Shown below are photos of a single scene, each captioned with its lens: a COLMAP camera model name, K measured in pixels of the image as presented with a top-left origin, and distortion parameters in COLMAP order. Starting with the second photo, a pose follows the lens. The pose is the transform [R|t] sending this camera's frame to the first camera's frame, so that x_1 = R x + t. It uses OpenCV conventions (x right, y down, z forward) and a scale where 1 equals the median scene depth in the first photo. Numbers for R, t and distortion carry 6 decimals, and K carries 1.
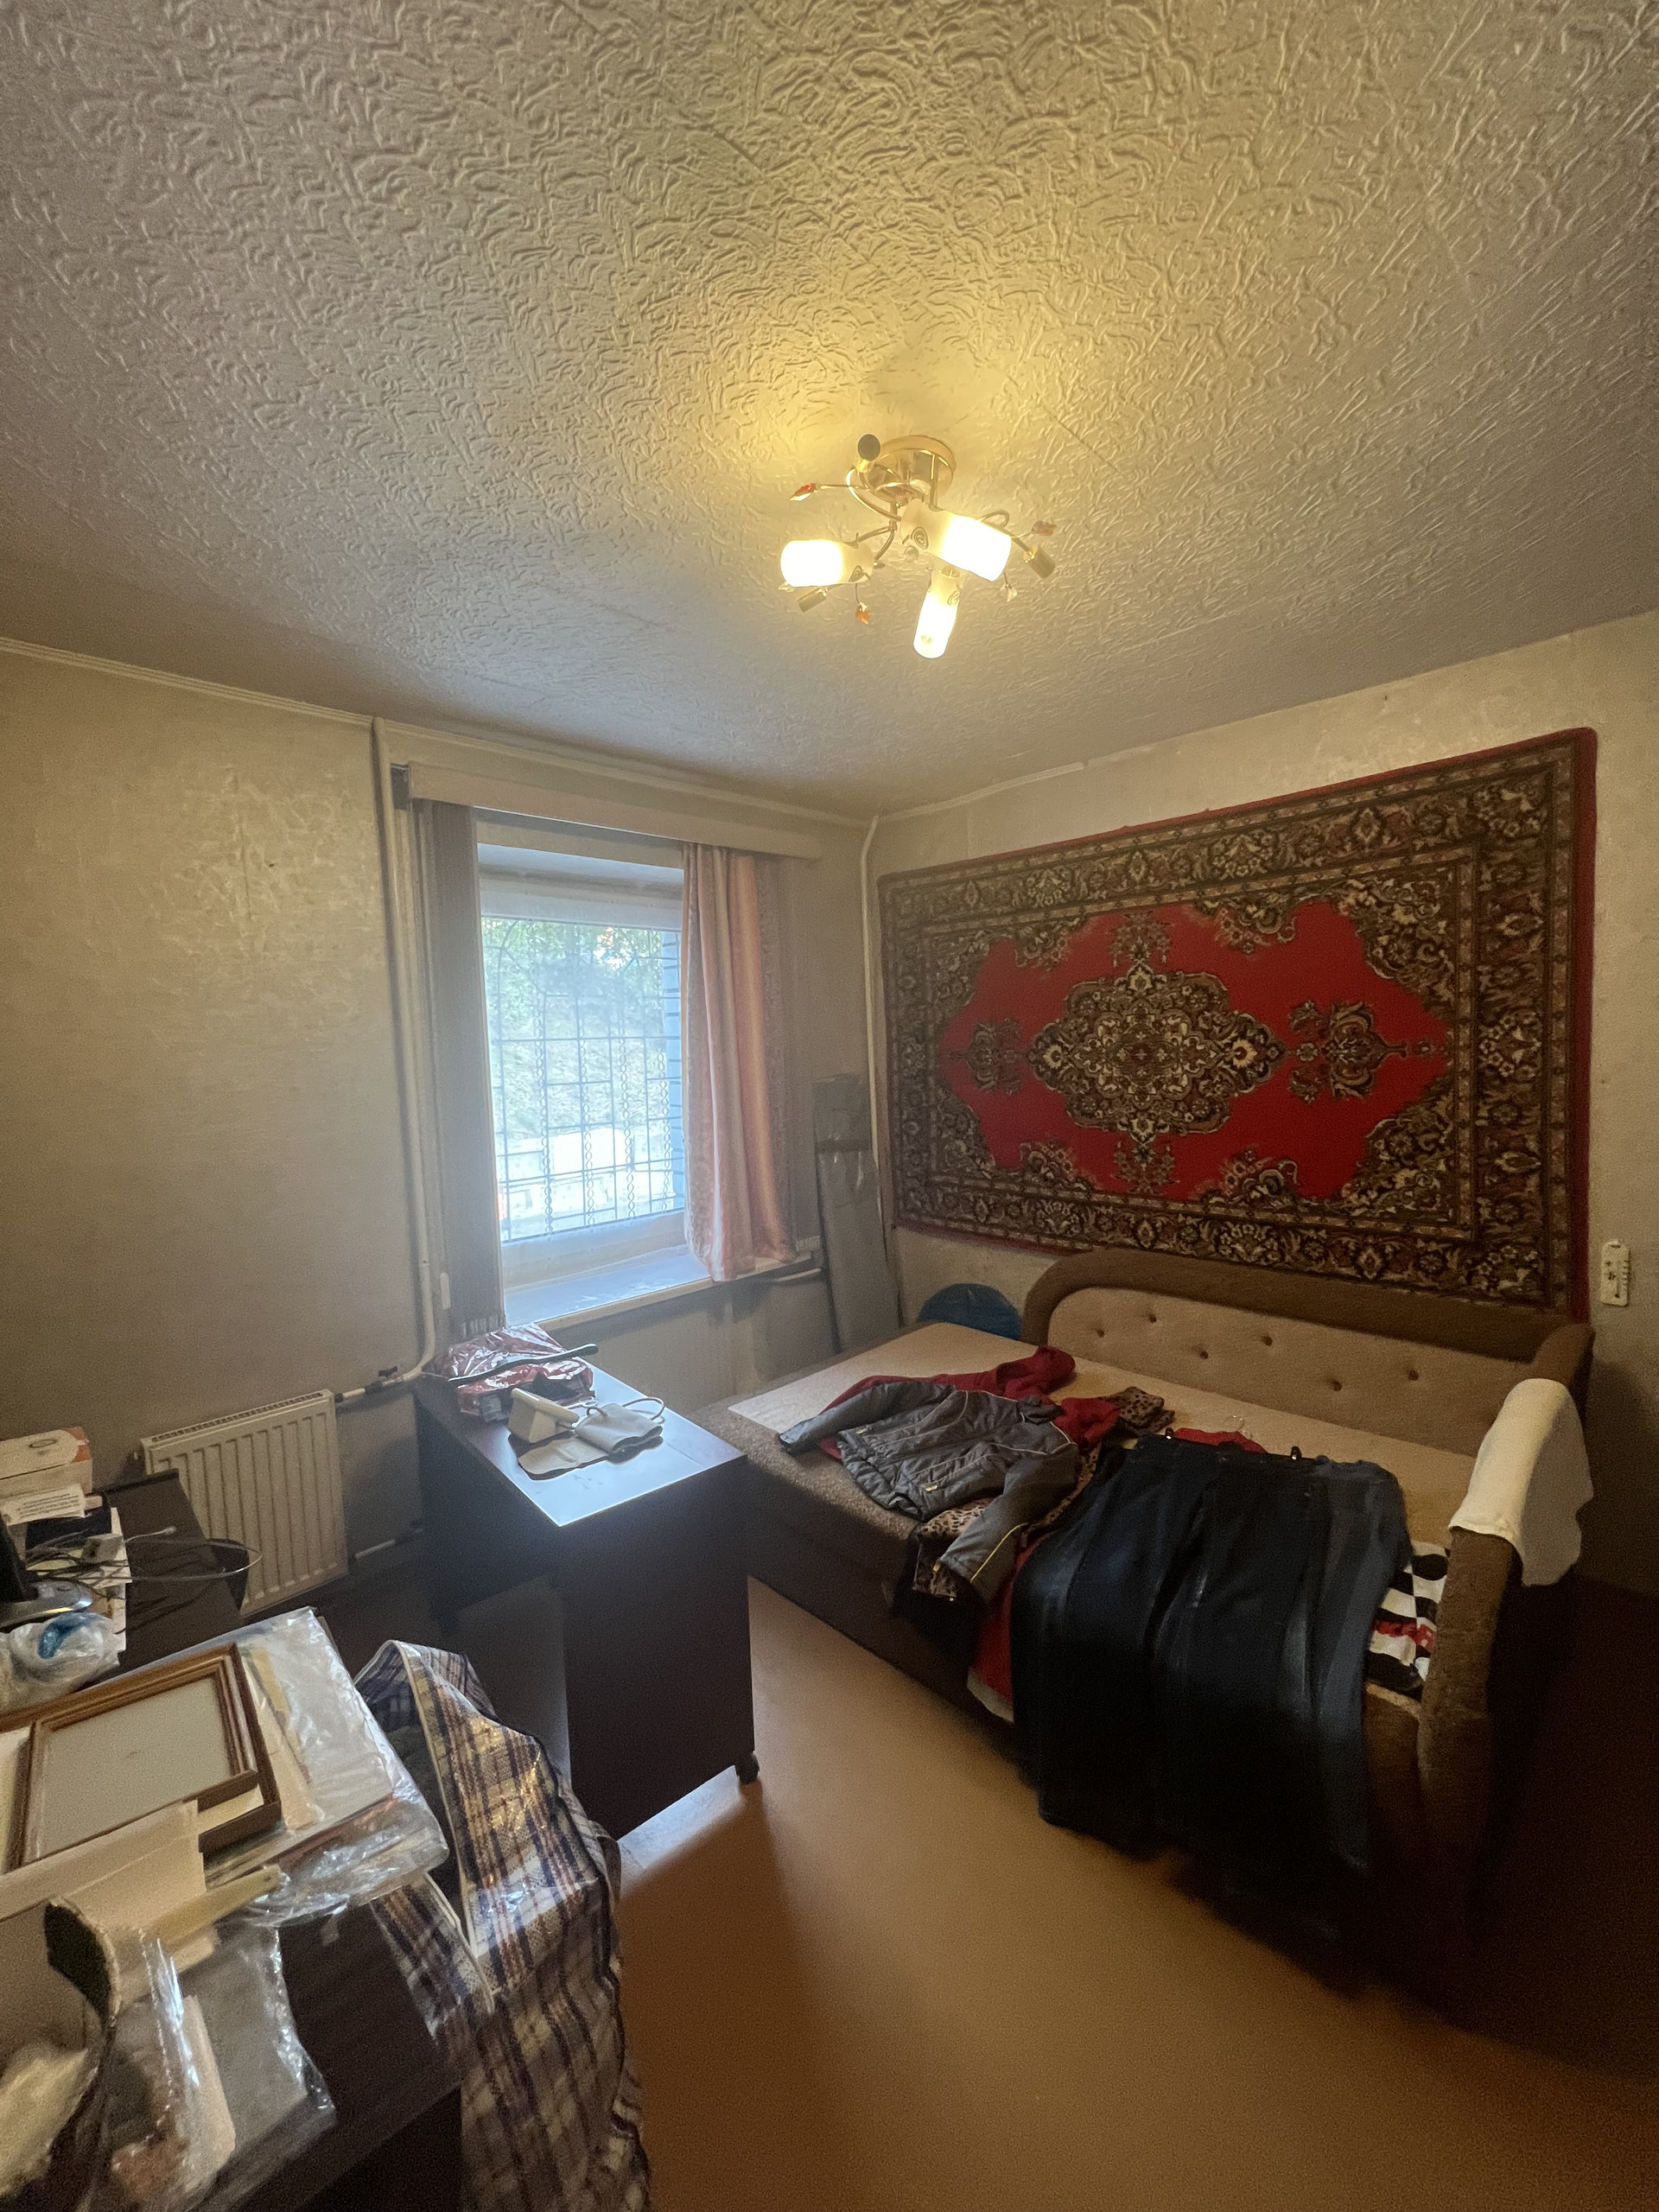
lens RADIAL K [[884.5, 0, 838.5], [0, 884.5, 1104.2], [0, 0, 1]] dist [-0.000880, 0.000212]
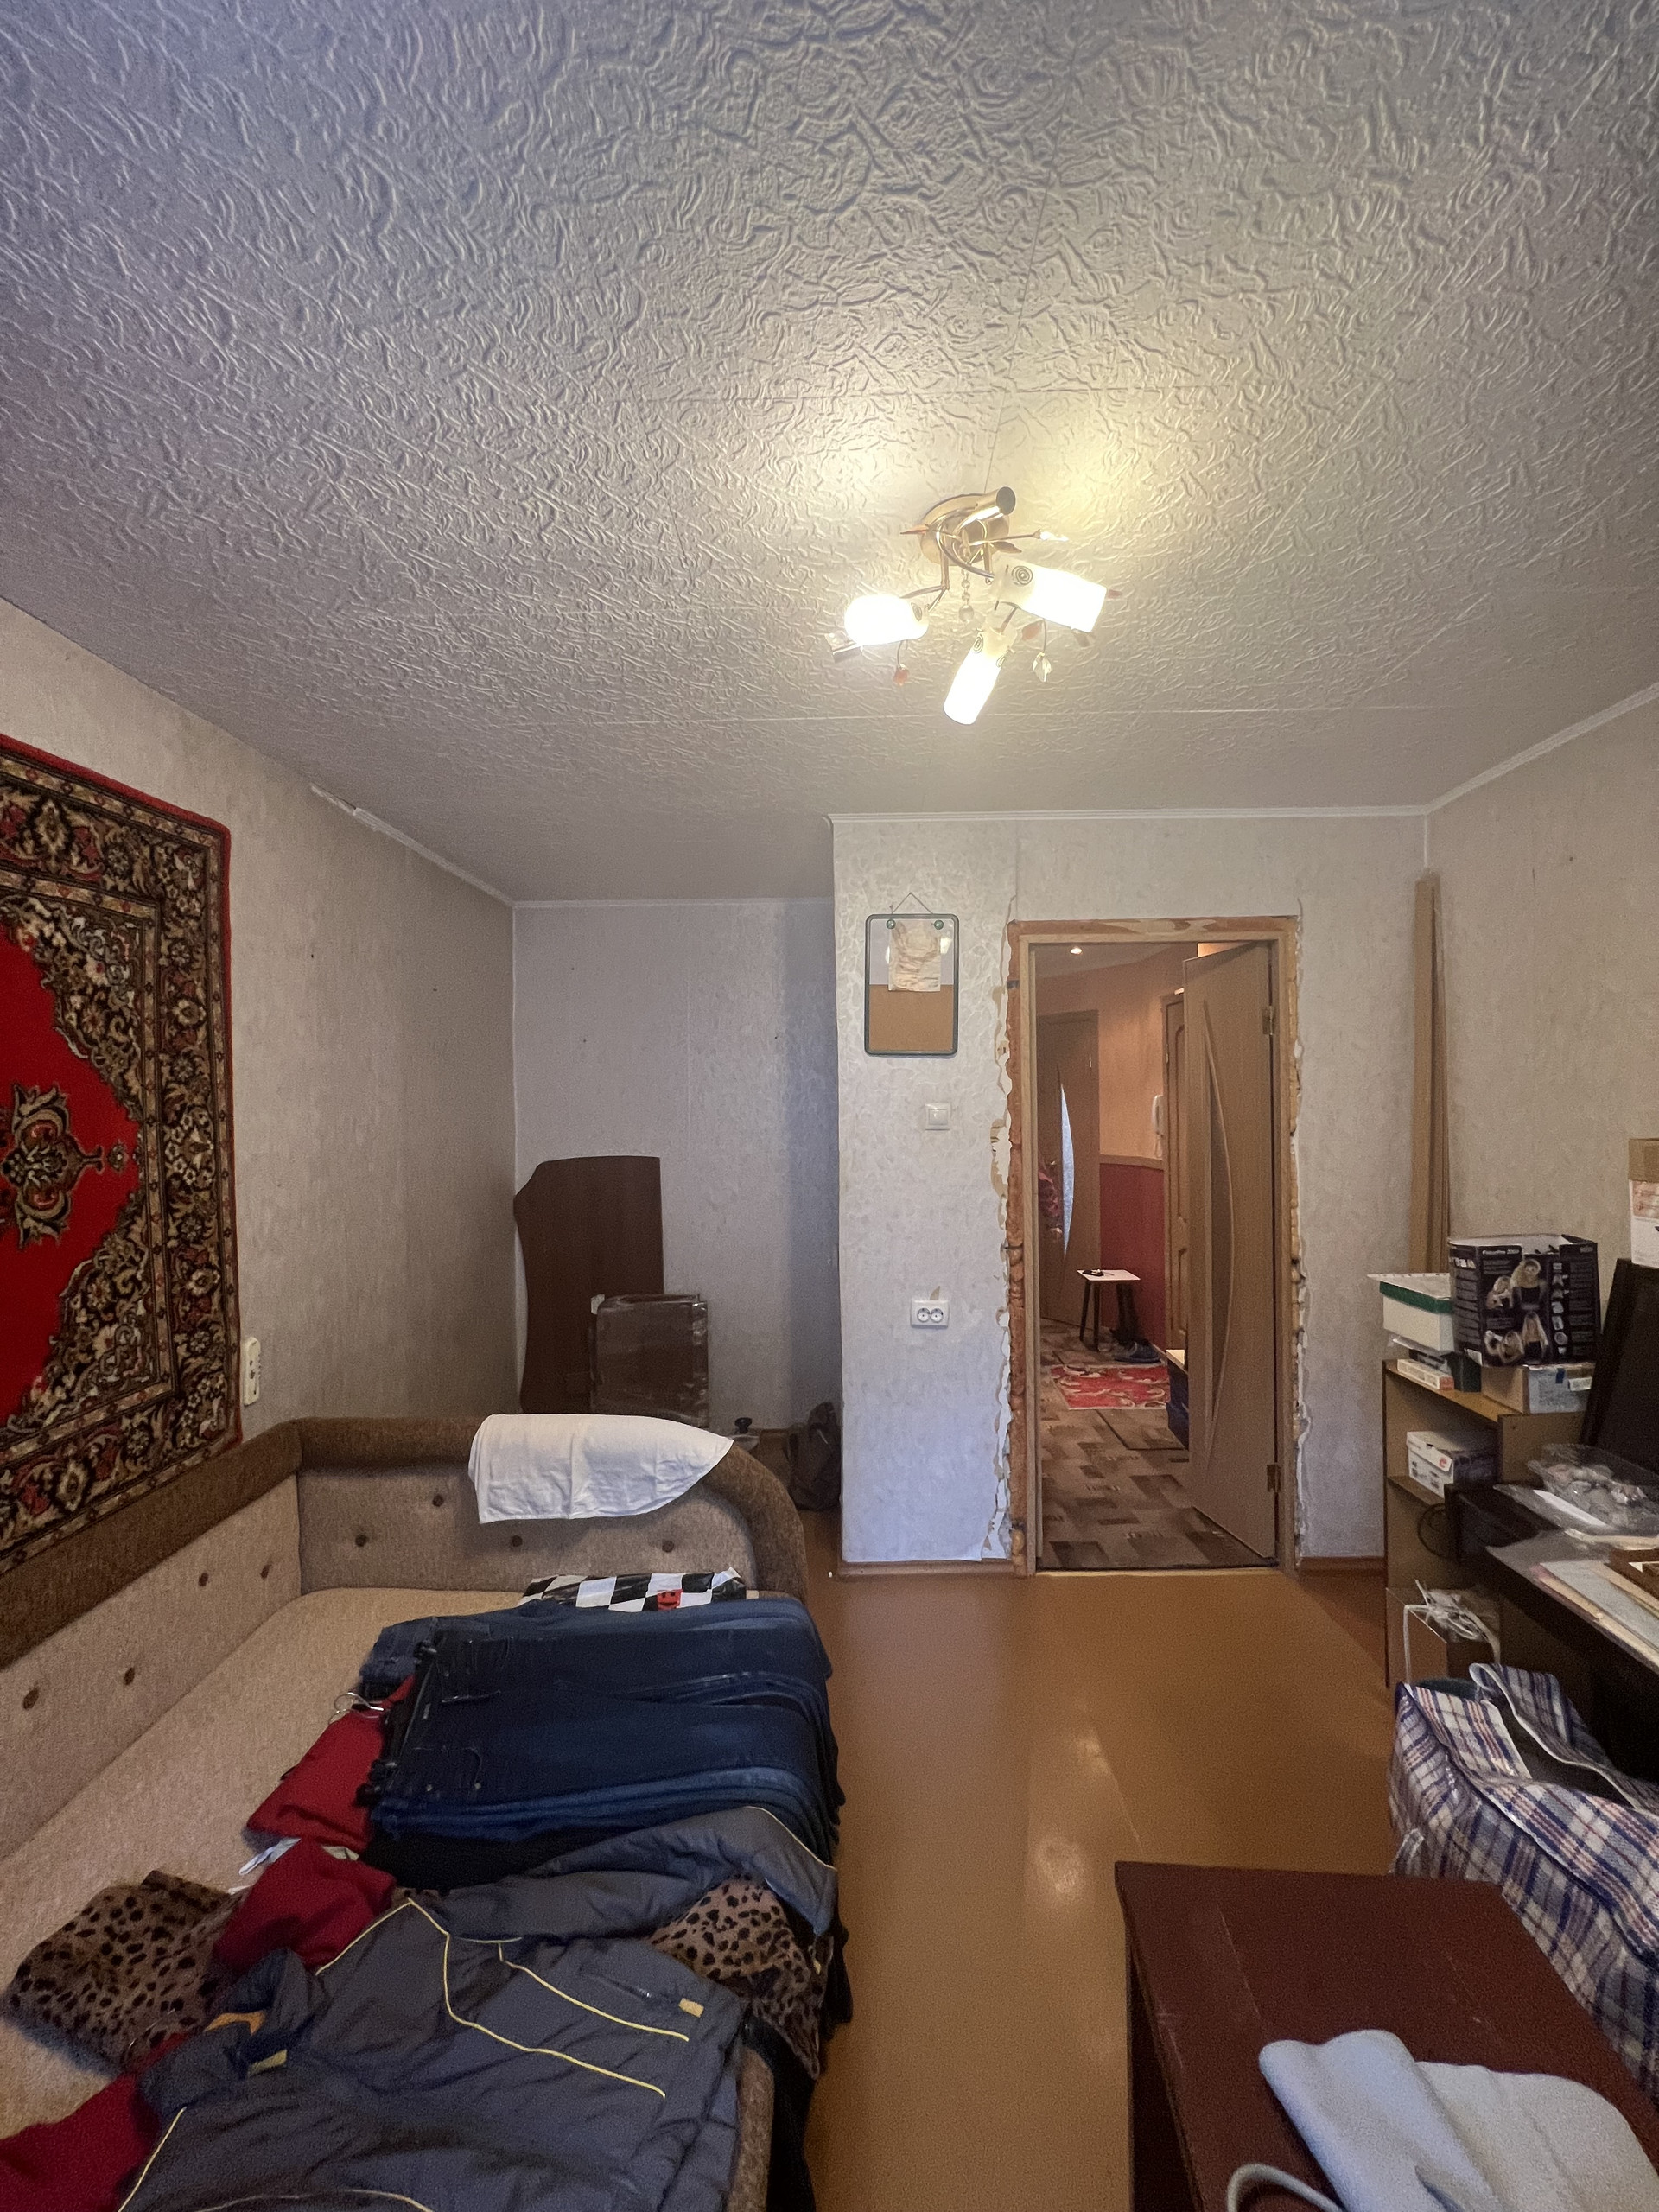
lens RADIAL K [[884.5, 0, 838.5], [0, 884.5, 1104.2], [0, 0, 1]] dist [-0.000880, 0.000212]
pose [[-0.703358, 0.039836, 0.709719, -0.292443], [0.089037, 0.995502, 0.032362, -0.077564], [-0.705237, 0.085953, -0.703742, 1.099406]]
